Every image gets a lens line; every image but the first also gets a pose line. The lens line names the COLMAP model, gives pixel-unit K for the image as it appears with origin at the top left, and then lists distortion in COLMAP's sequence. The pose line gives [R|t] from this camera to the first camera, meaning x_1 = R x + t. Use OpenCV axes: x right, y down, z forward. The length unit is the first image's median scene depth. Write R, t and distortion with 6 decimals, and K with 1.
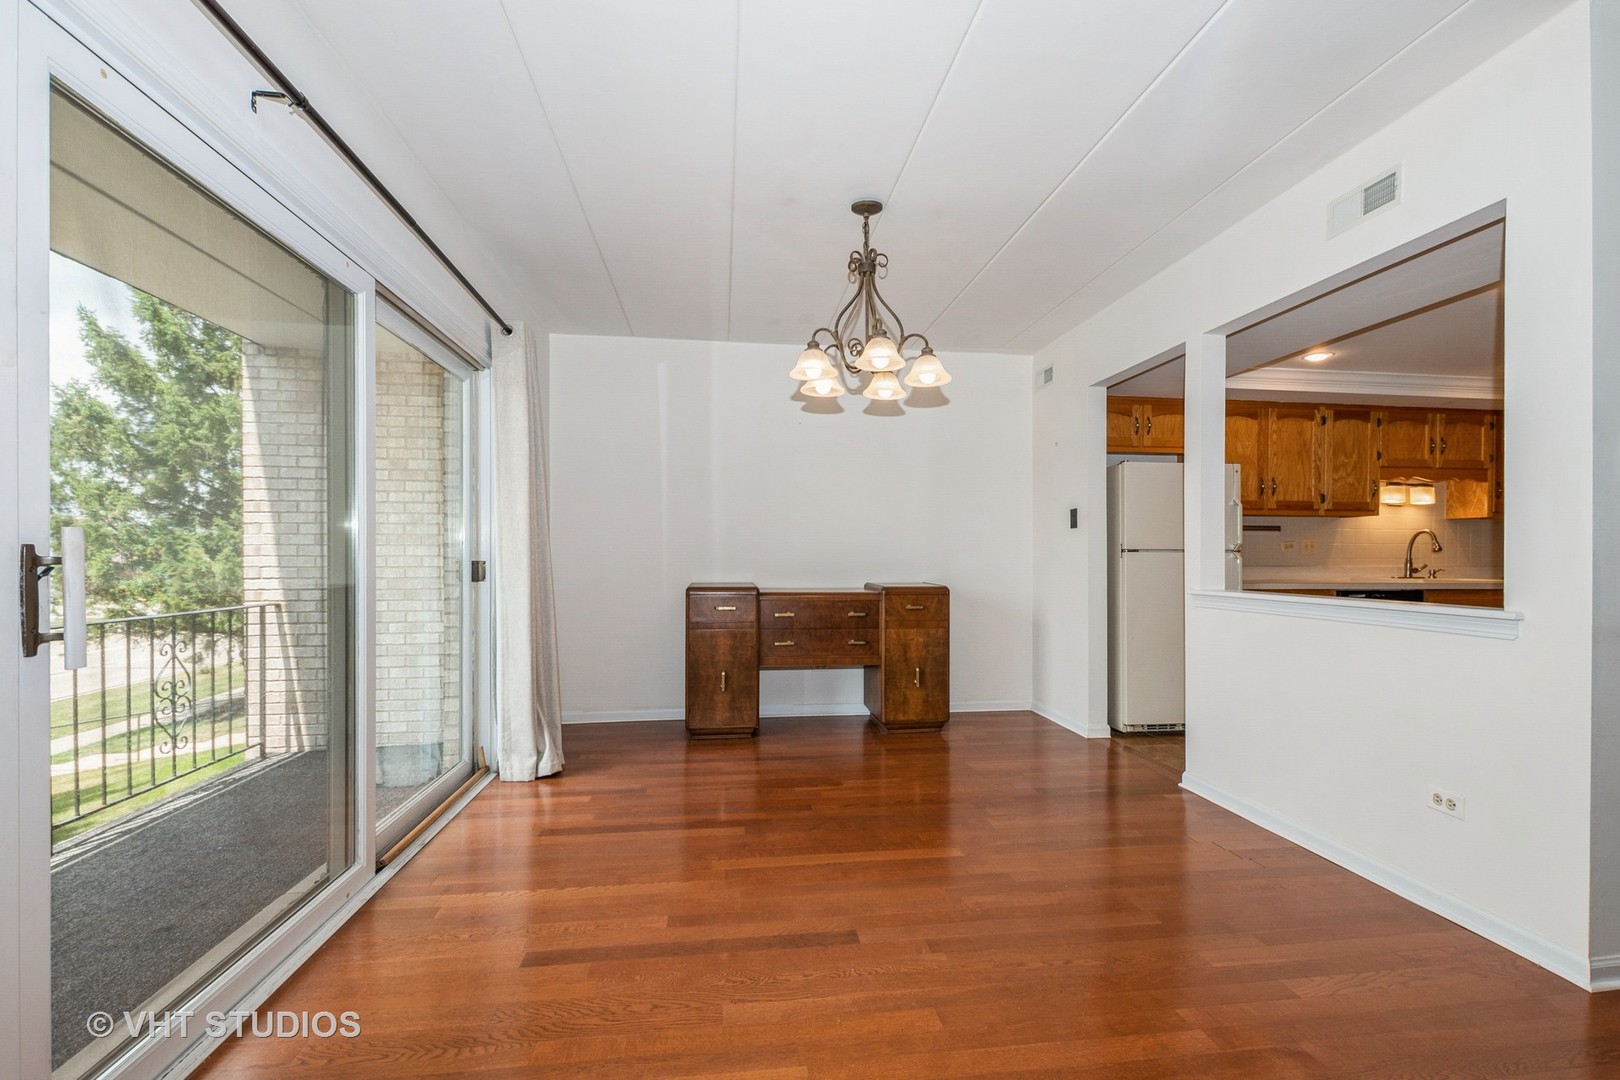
lens RADIAL K [[721.6, 0, 831.3], [0, 721.6, 557.7], [0, 0, 1]] dist [0.002522, -0.000001]
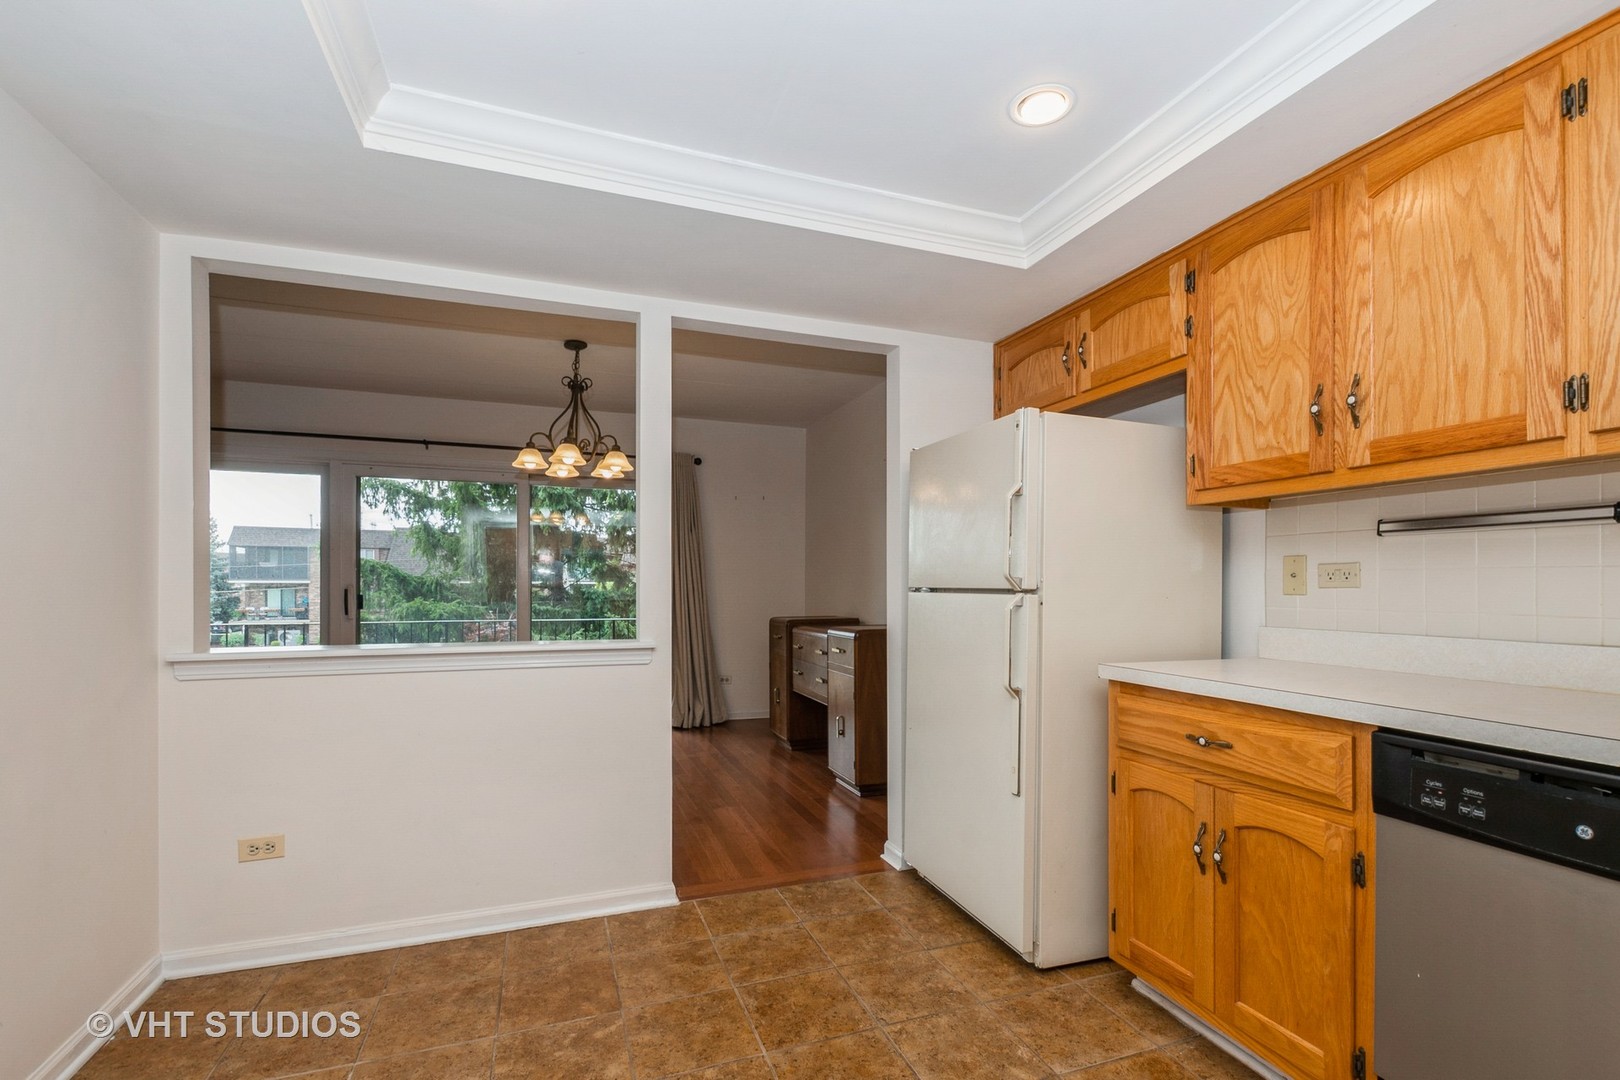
lens RADIAL K [[724.9, 0, 811.2], [0, 724.9, 585.8], [0, 0, 1]] dist [0.003643, -0.003585]
pose [[0.203972, -0.001246, -0.978976, 1.022431], [-0.003989, 0.999990, -0.002104, -0.011560], [0.978969, 0.004334, 0.203965, 0.780310]]
